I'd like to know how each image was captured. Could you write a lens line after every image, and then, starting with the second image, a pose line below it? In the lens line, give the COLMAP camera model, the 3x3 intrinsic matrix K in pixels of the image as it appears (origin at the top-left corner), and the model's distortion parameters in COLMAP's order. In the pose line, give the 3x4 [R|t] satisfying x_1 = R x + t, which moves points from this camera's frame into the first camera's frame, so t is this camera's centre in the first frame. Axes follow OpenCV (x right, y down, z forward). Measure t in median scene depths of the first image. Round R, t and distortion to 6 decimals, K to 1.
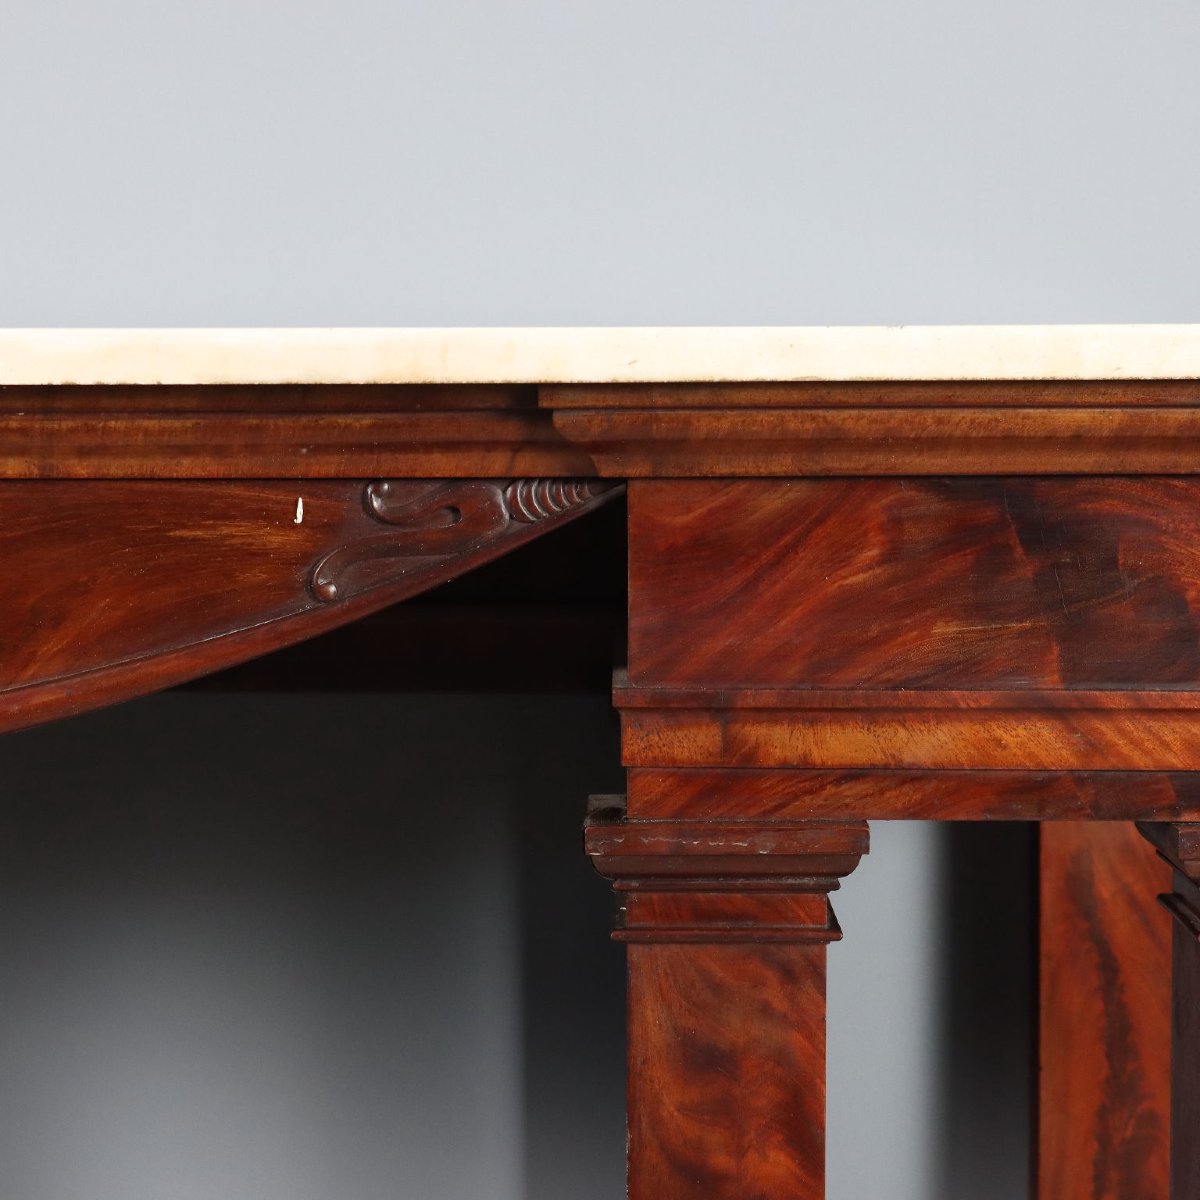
lens RADIAL K [[2761.4, 0, 600.0], [0, 2761.4, 600.0], [0, 0, 1]] dist [0.001823, 0.126062]
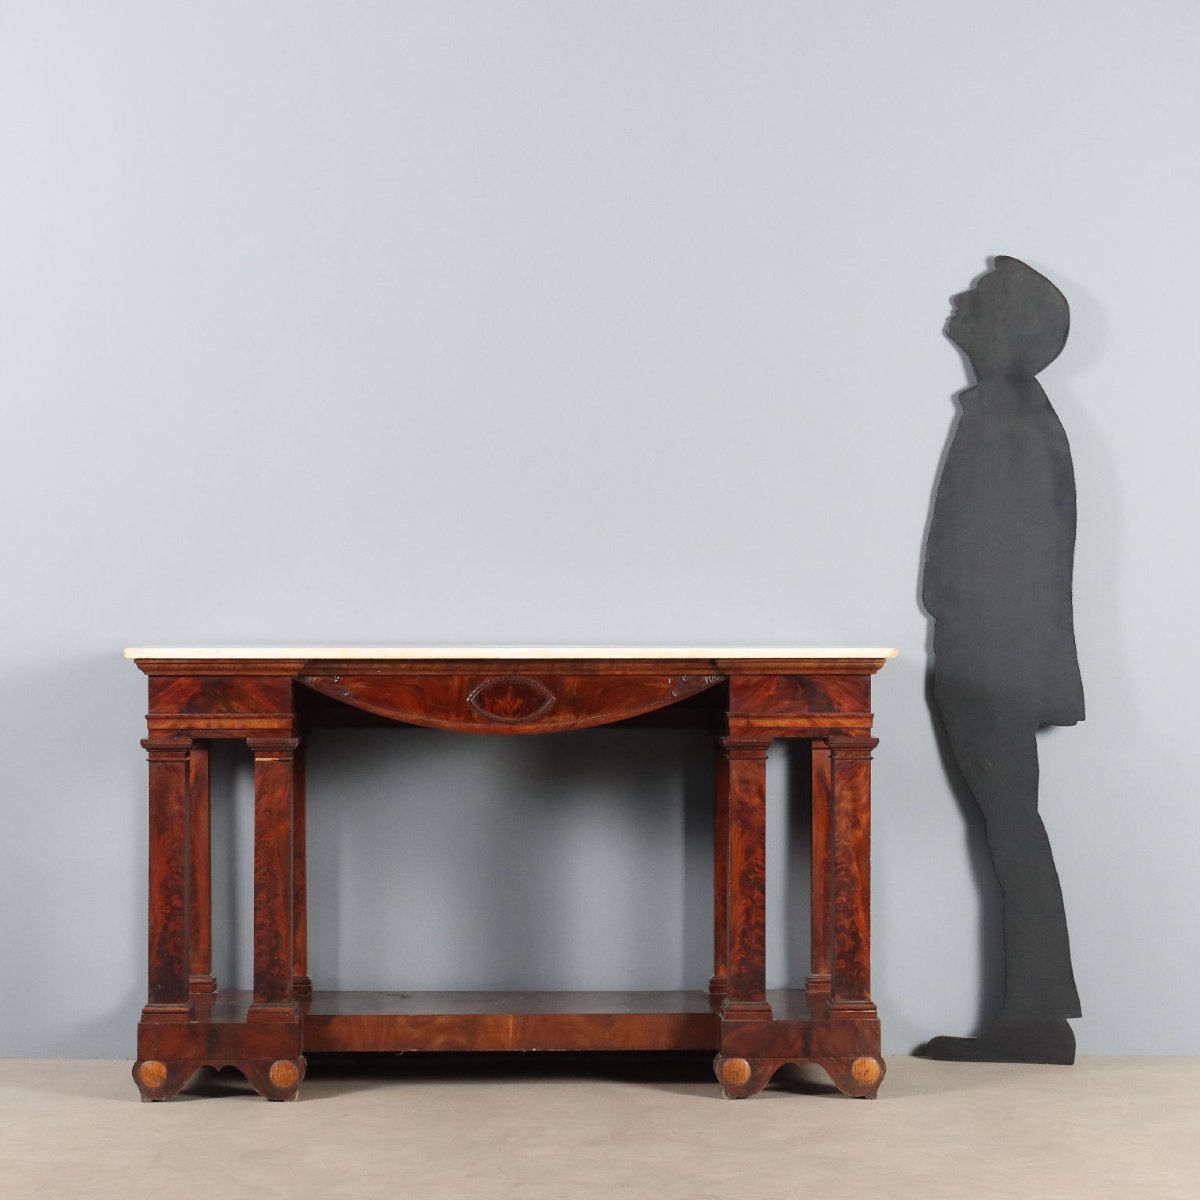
lens RADIAL K [[2761.4, 0, 600.0], [0, 2761.4, 600.0], [0, 0, 1]] dist [0.001823, 0.126062]
pose [[0.998900, 0.003461, 0.046769, -0.509908], [0.000282, 0.996812, -0.079781, 0.248131], [-0.046897, 0.079706, 0.995715, -4.519281]]
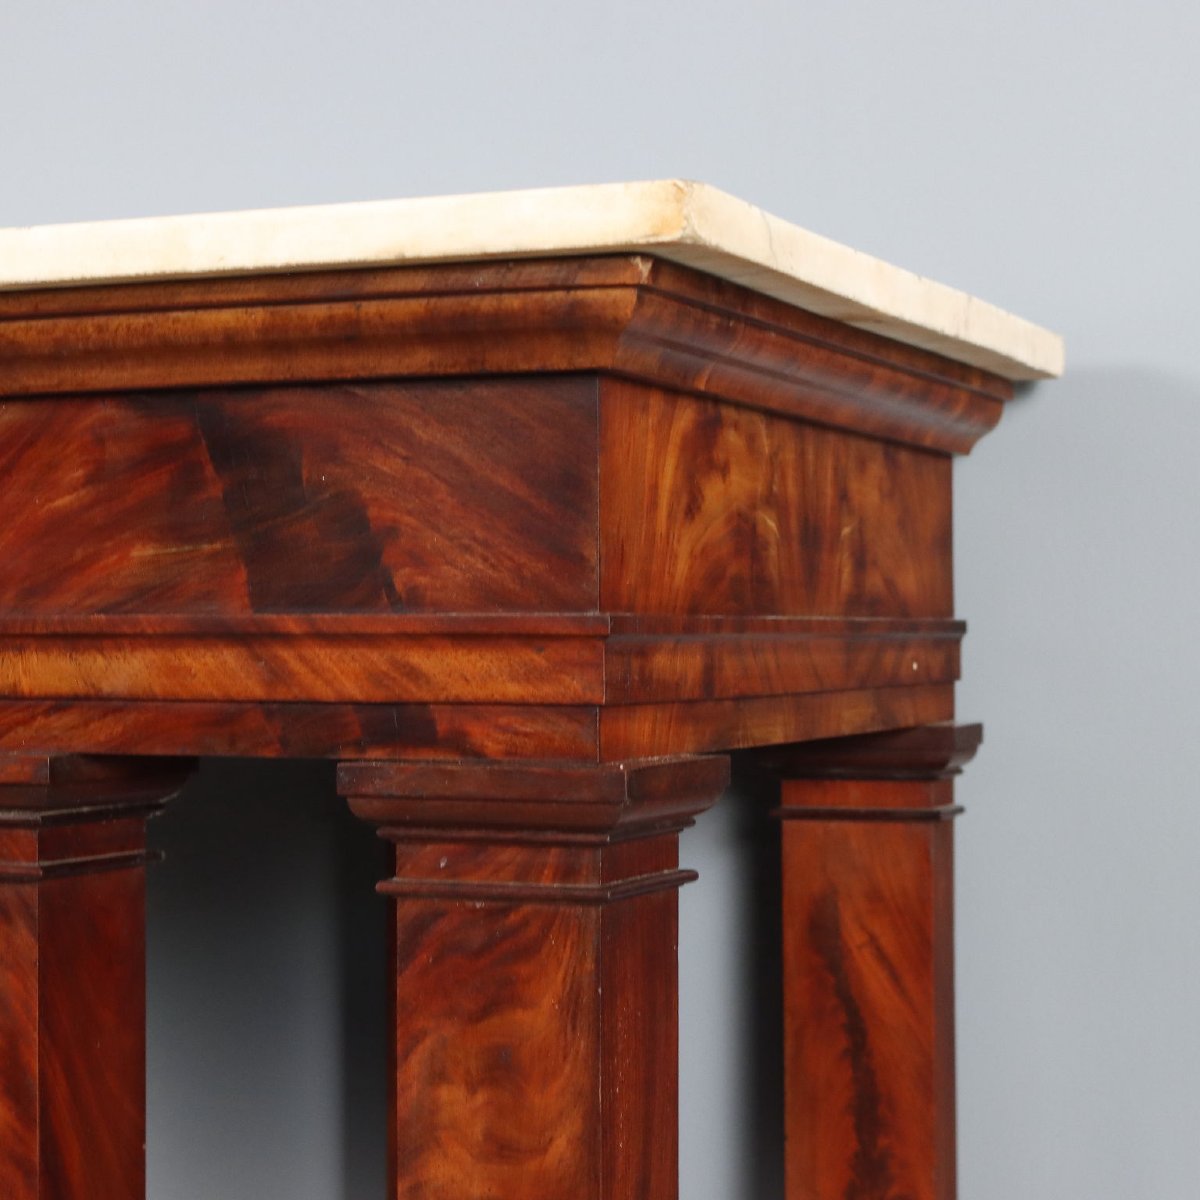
lens RADIAL K [[2761.4, 0, 600.0], [0, 2761.4, 600.0], [0, 0, 1]] dist [0.001823, 0.126062]
pose [[0.935136, -0.005555, -0.354245, 0.611833], [-0.026593, 0.995956, -0.085818, 0.104916], [0.353289, 0.089672, 0.931207, 0.167317]]
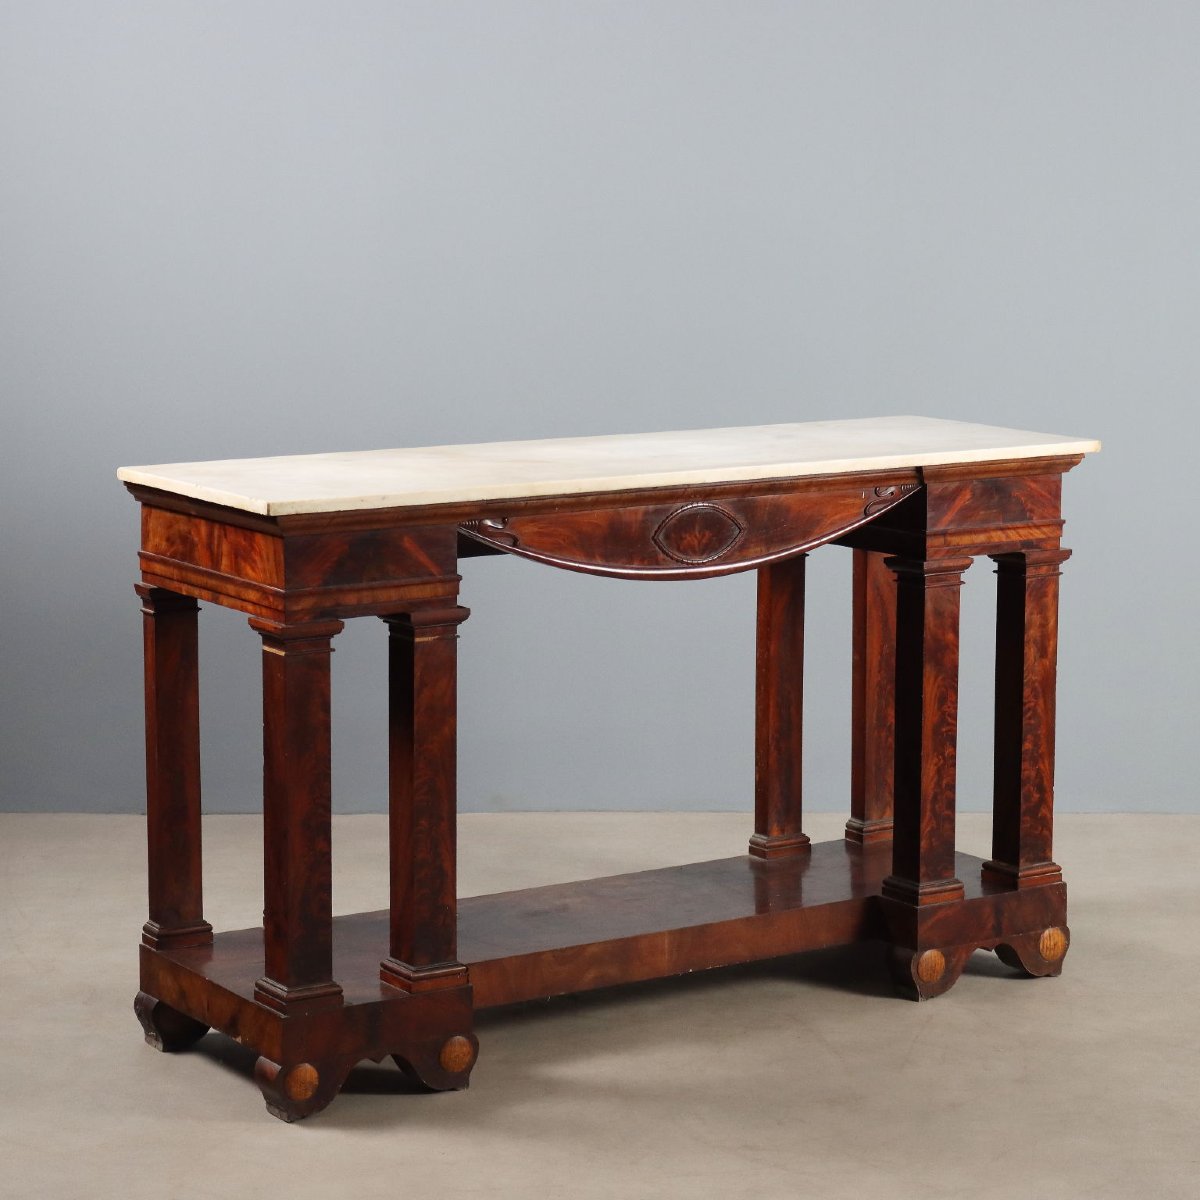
lens RADIAL K [[3271.1, 0, 600.0], [0, 3271.1, 600.0], [0, 0, 1]] dist [-0.013222, 0.494606]
pose [[0.824130, -0.081734, 0.560473, -3.367660], [0.040790, 0.995529, 0.085199, -0.325486], [-0.564930, -0.047353, 0.823779, -3.023093]]
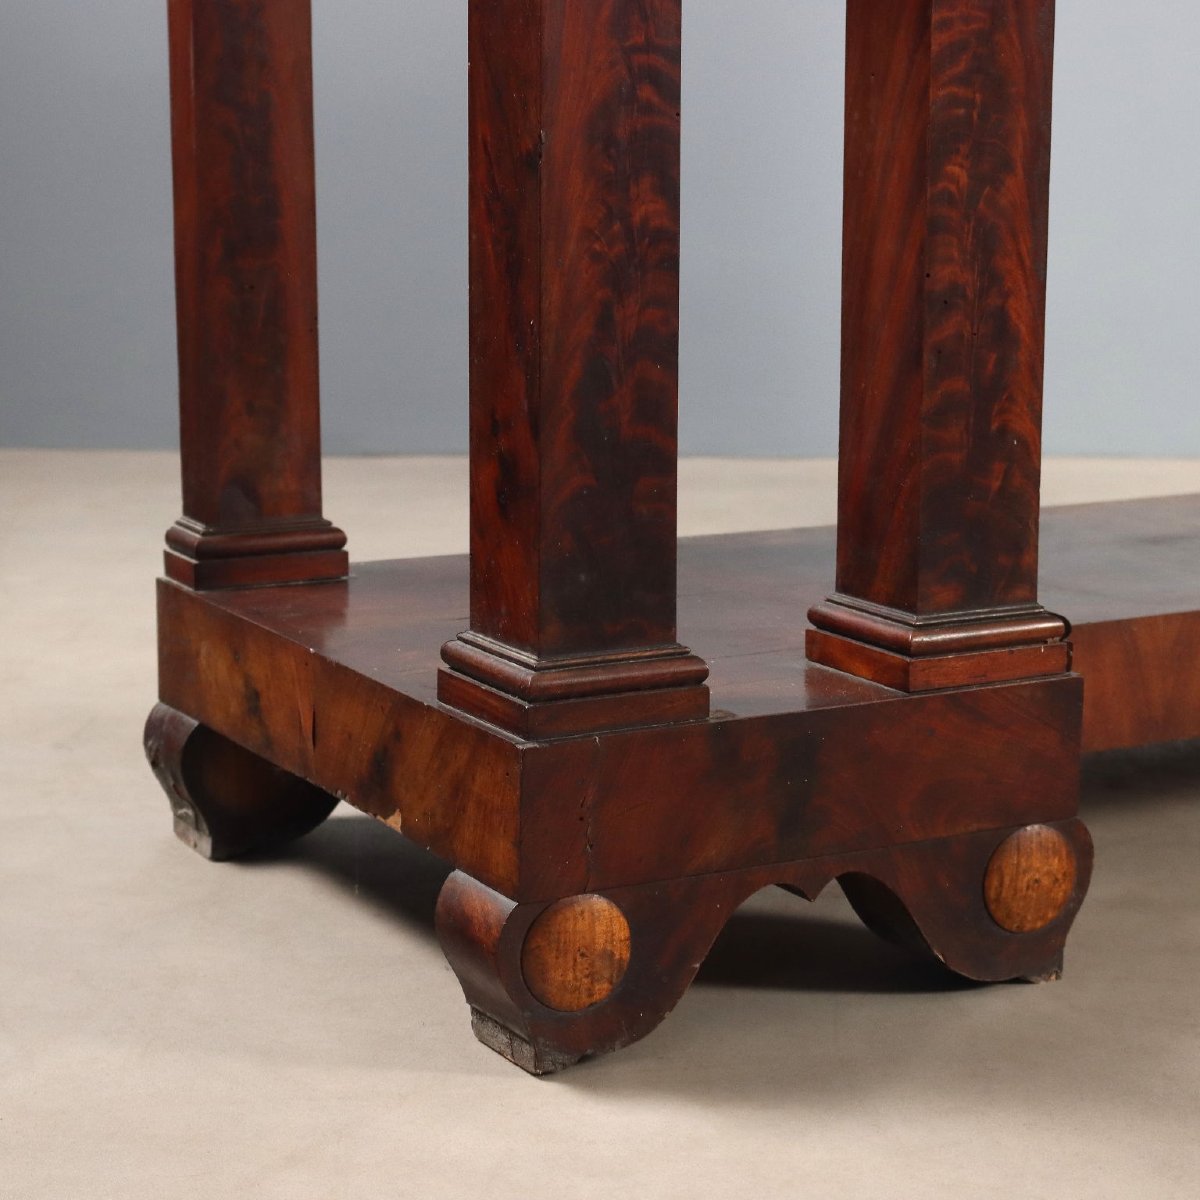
lens RADIAL K [[2931.0, 0, 600.0], [0, 2931.0, 600.0], [0, 0, 1]] dist [-0.005745, -0.288607]
pose [[0.867112, -0.090926, 0.489744, -1.779201], [0.038725, 0.992528, 0.115707, 0.431226], [-0.496606, -0.081365, 0.864154, -0.096094]]
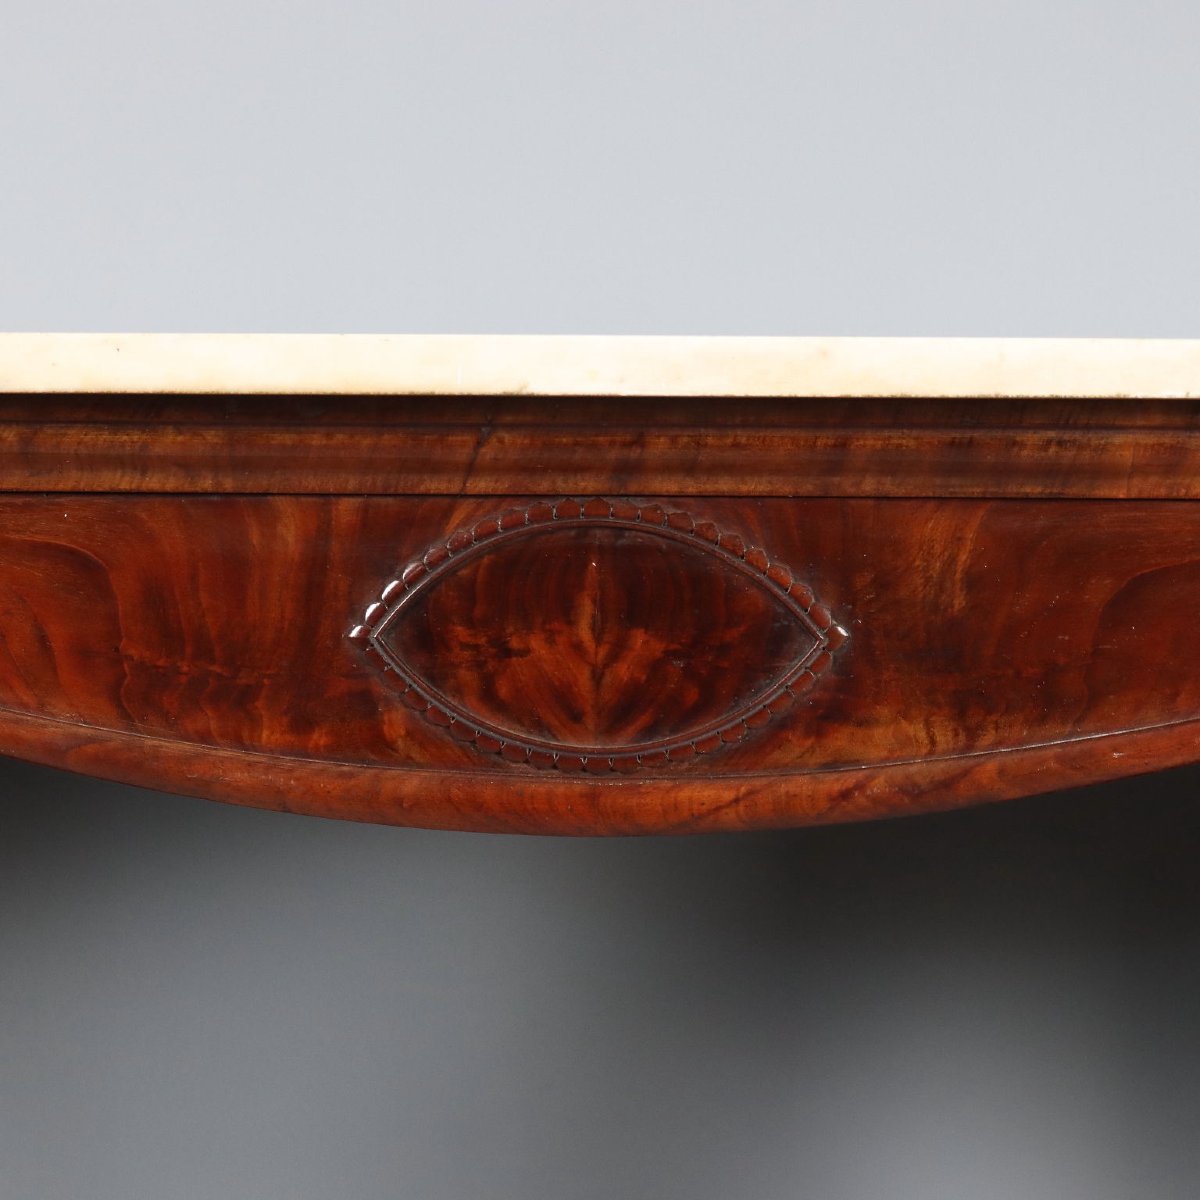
lens RADIAL K [[2761.4, 0, 600.0], [0, 2761.4, 600.0], [0, 0, 1]] dist [0.001823, 0.126062]
pose [[0.999951, 0.009769, -0.001302, -0.426304], [-0.009778, 0.999931, -0.006548, -0.000729], [0.001238, 0.006561, 0.999978, 0.044999]]
